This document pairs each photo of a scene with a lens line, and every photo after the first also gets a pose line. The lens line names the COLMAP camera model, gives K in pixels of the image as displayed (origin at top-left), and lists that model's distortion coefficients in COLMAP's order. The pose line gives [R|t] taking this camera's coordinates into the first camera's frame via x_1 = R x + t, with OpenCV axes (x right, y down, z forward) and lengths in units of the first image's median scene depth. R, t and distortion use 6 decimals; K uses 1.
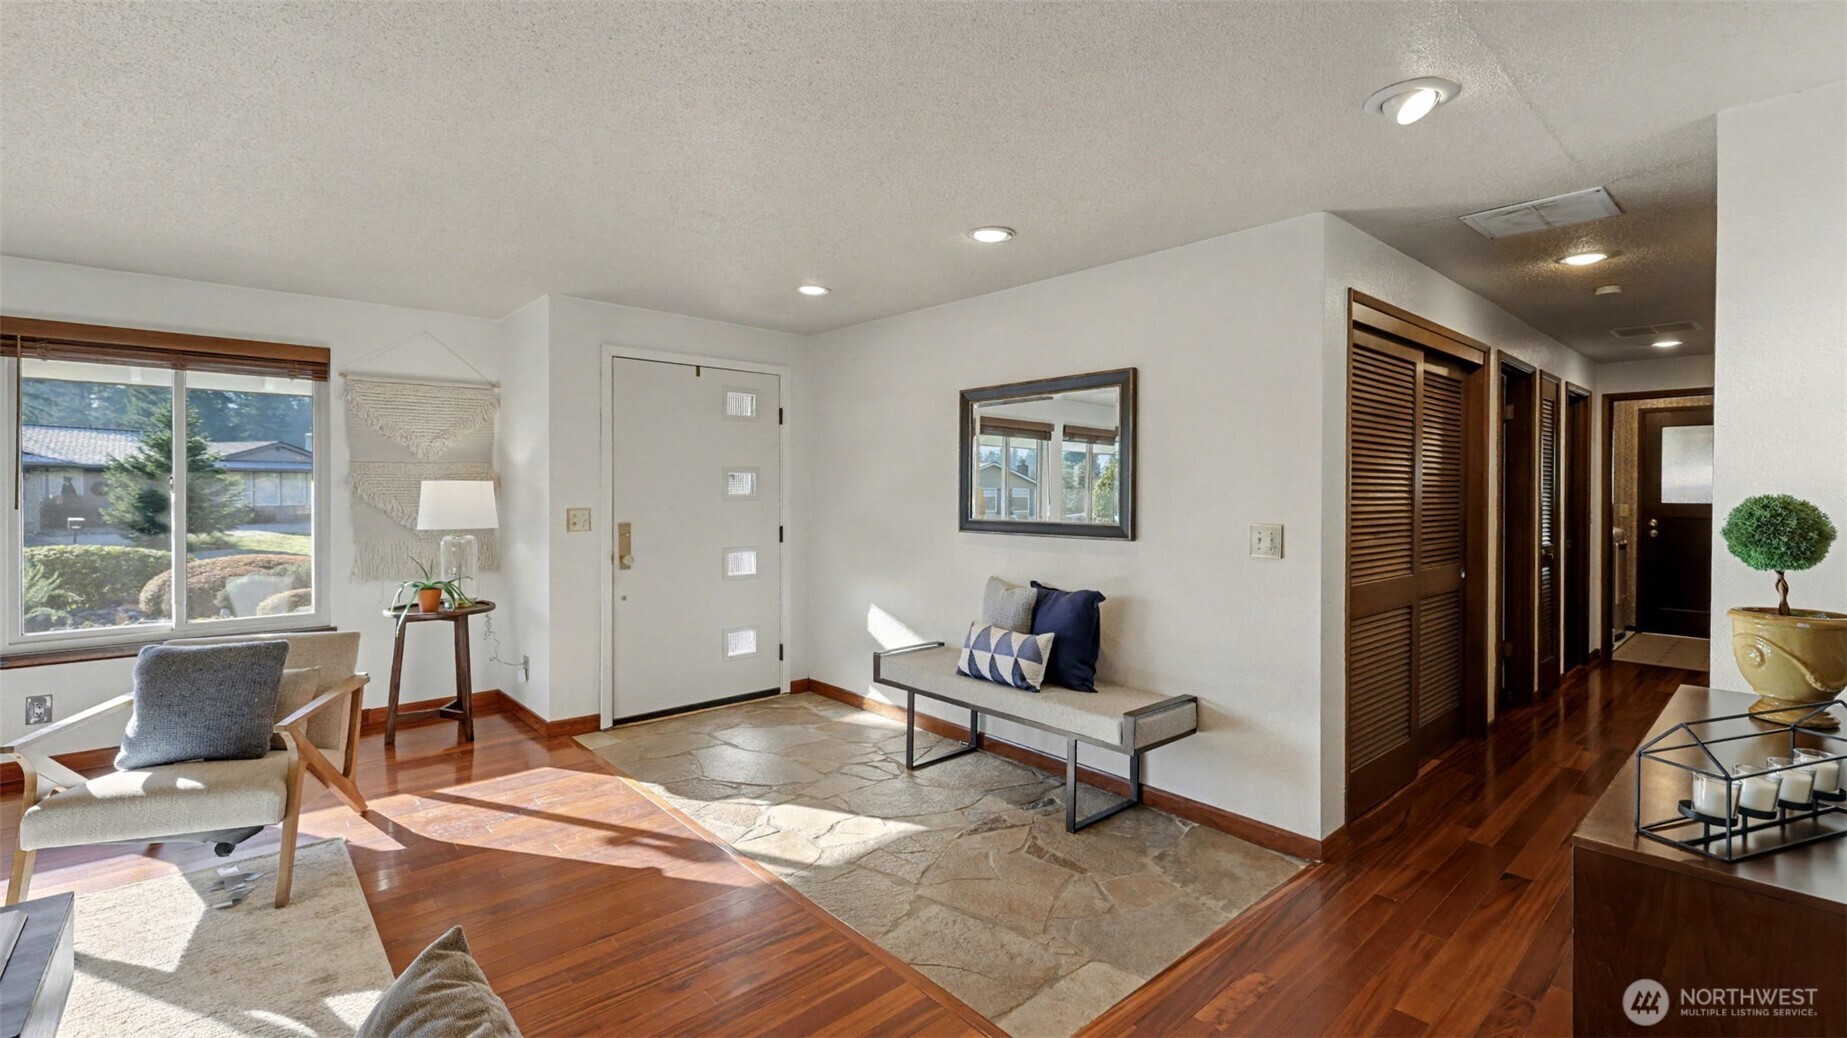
lens RADIAL K [[792.4, 0, 922.6], [0, 792.4, 496.5], [0, 0, 1]] dist [0.007232, -0.002859]
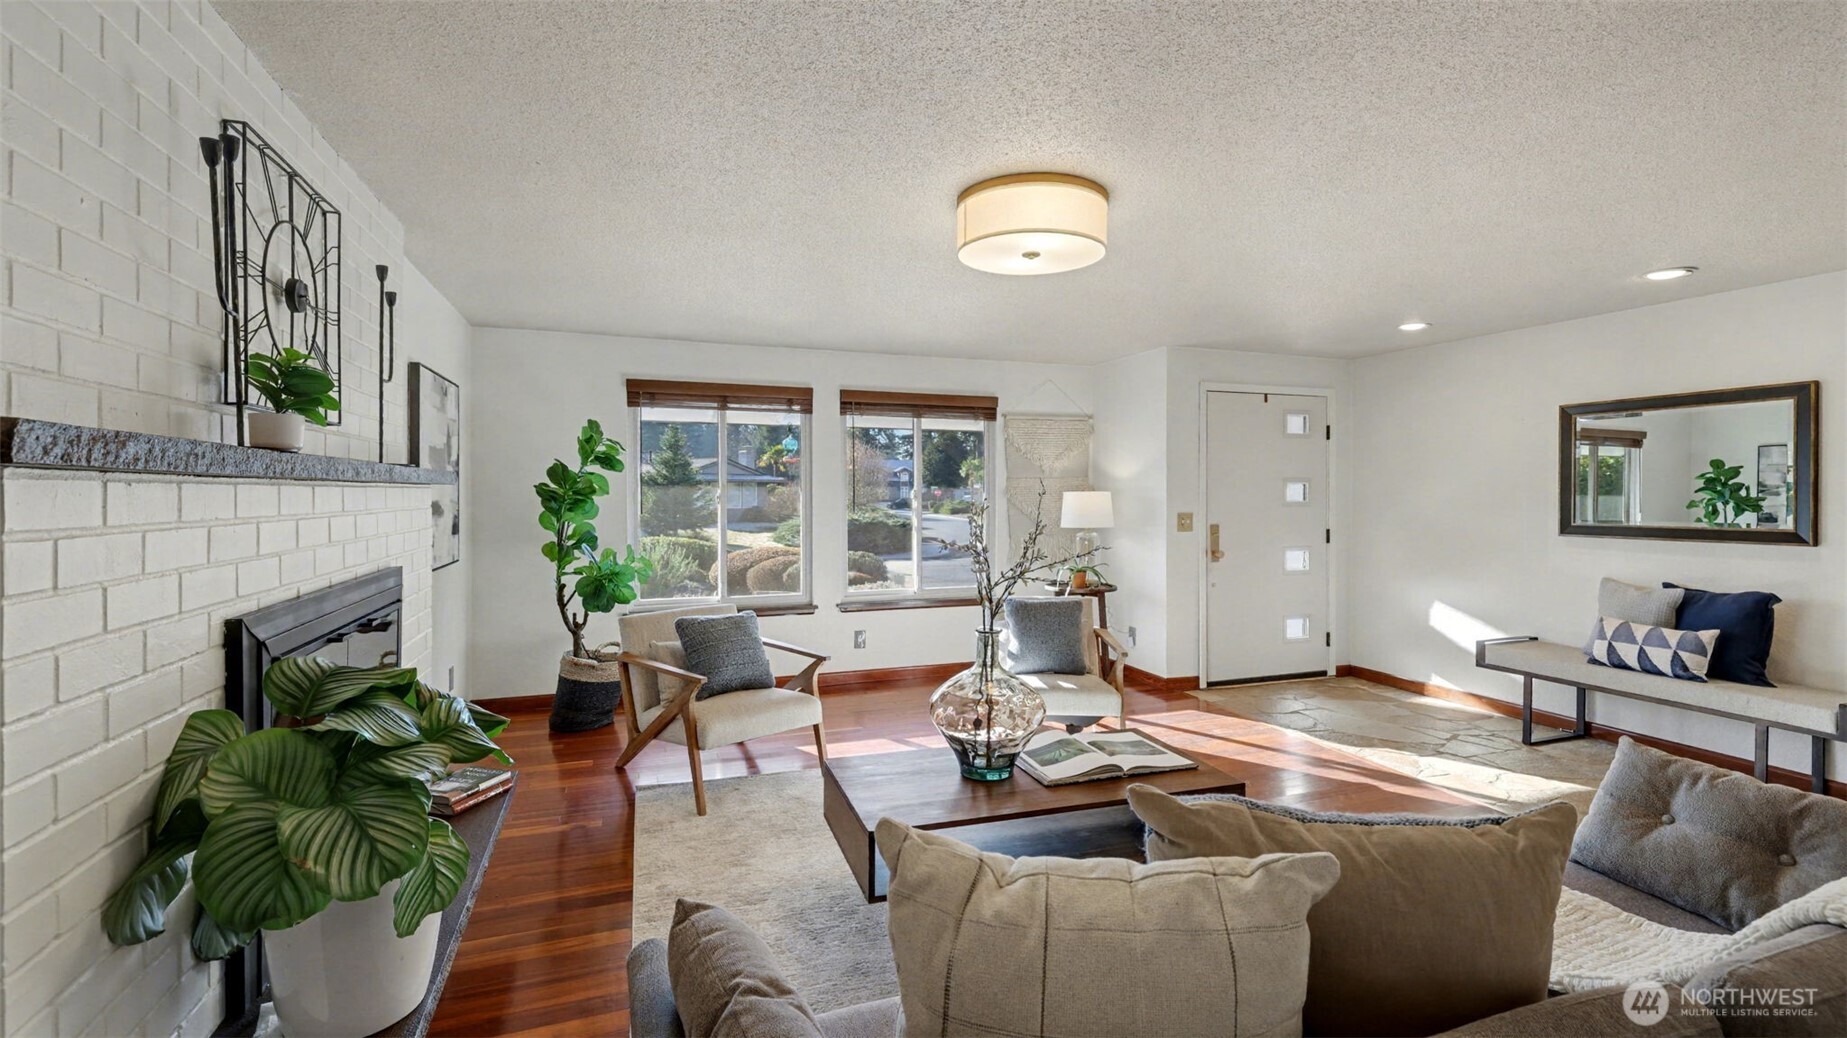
lens RADIAL K [[792.4, 0, 922.0], [0, 792.4, 503.0], [0, 0, 1]] dist [0.007232, -0.002859]
pose [[0.927913, -0.000425, -0.372796, -0.366687], [0.001900, 0.999992, 0.003590, -0.006278], [0.372791, -0.004040, 0.927906, -0.347568]]
